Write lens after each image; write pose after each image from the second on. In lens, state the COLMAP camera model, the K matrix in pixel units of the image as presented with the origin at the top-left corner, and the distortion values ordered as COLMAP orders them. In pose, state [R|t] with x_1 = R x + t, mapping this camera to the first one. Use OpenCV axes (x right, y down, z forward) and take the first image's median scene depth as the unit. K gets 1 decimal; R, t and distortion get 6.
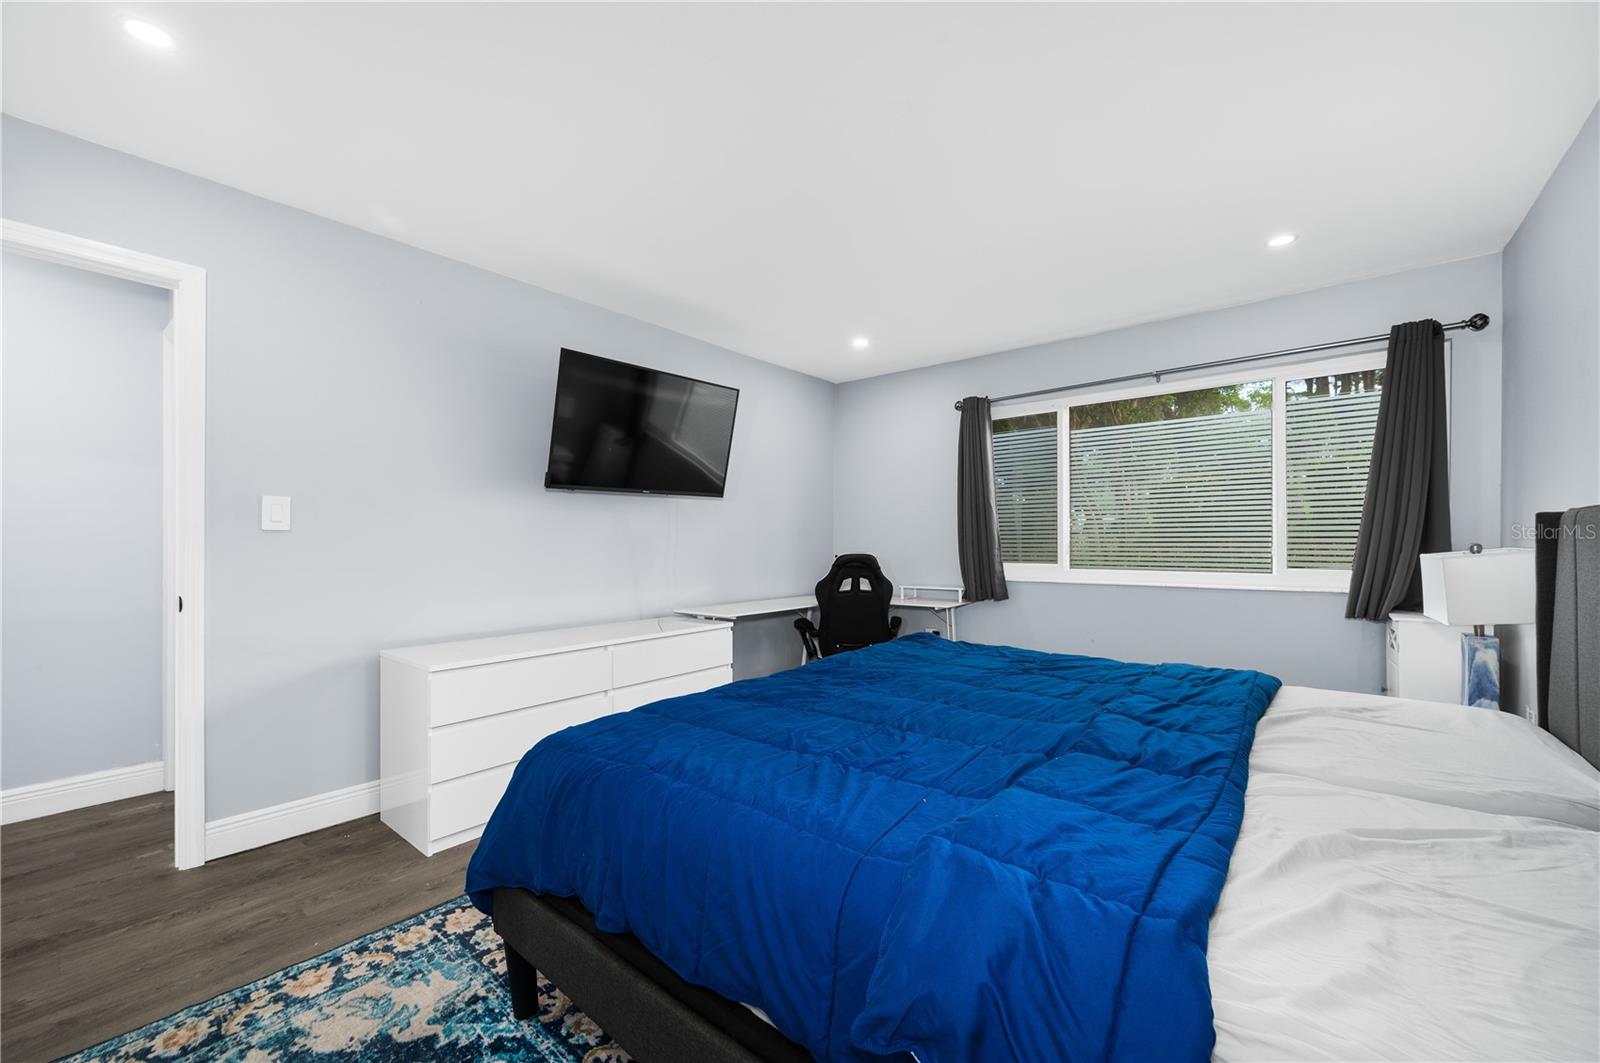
lens RADIAL K [[637.2, 0, 800.2], [0, 637.2, 536.5], [0, 0, 1]] dist [0.000654, 0.000607]
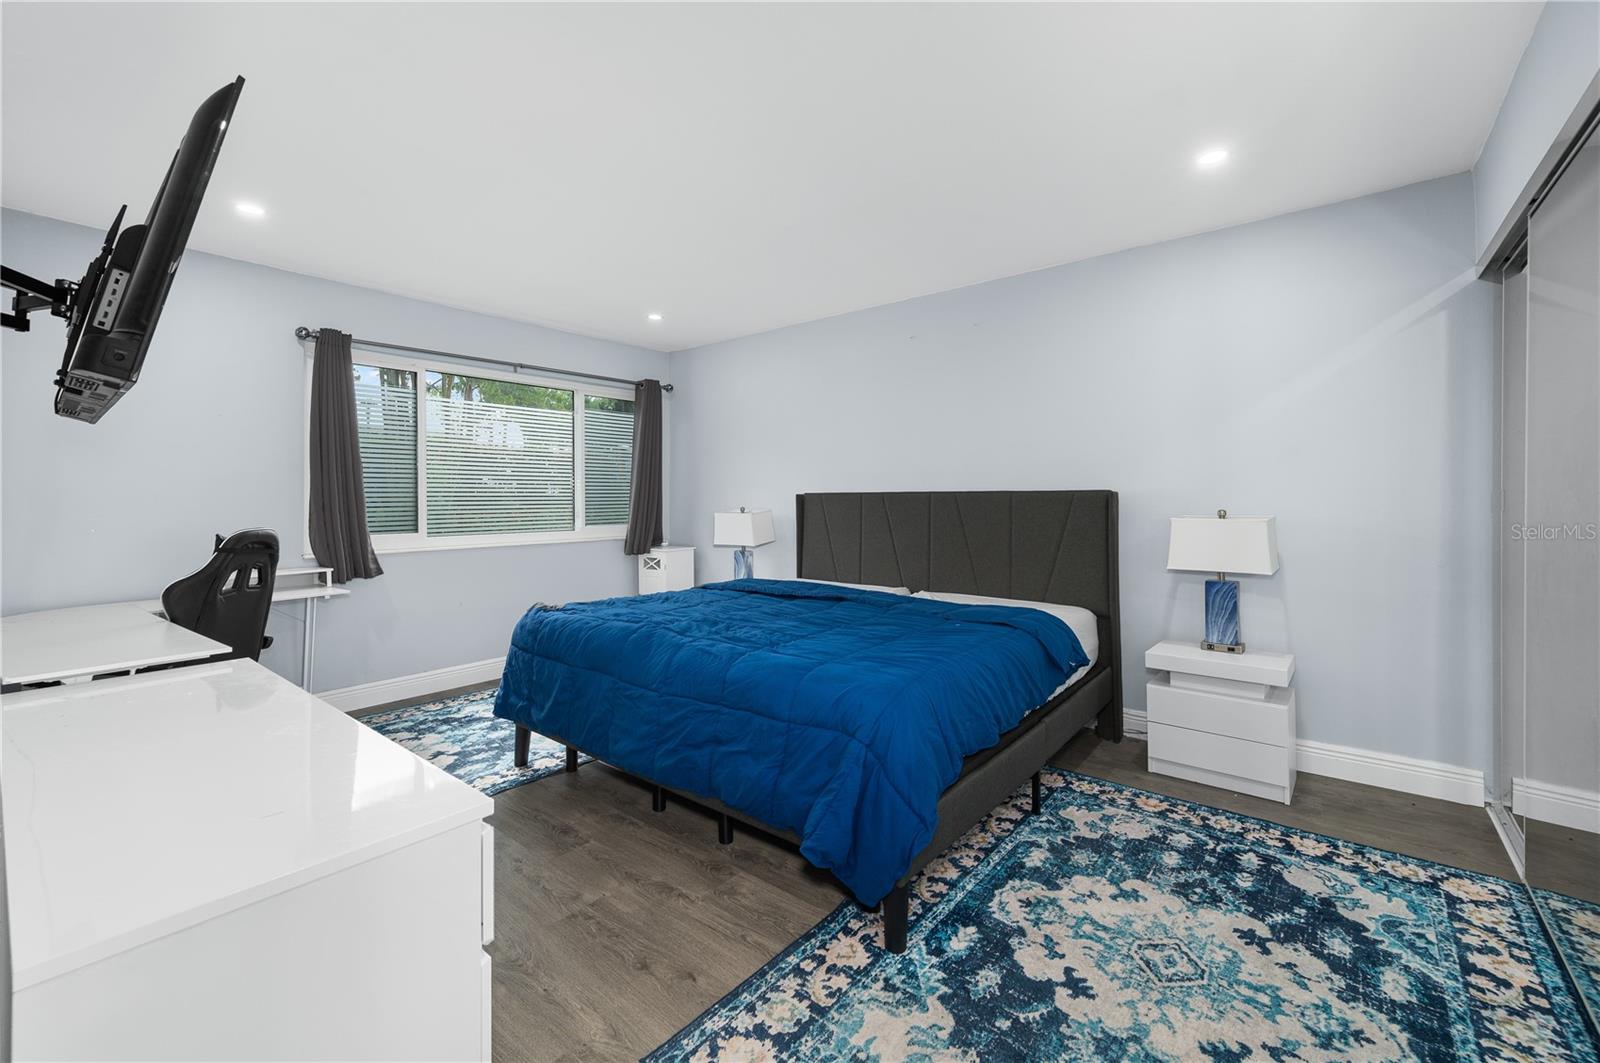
lens RADIAL K [[637.2, 0, 806.9], [0, 637.2, 501.1], [0, 0, 1]] dist [0.000654, 0.000607]
pose [[-0.003749, 0.002633, 0.999990, -1.465325], [-0.000353, 0.999996, -0.002634, -0.003986], [-0.999993, -0.000363, -0.003748, 1.121968]]
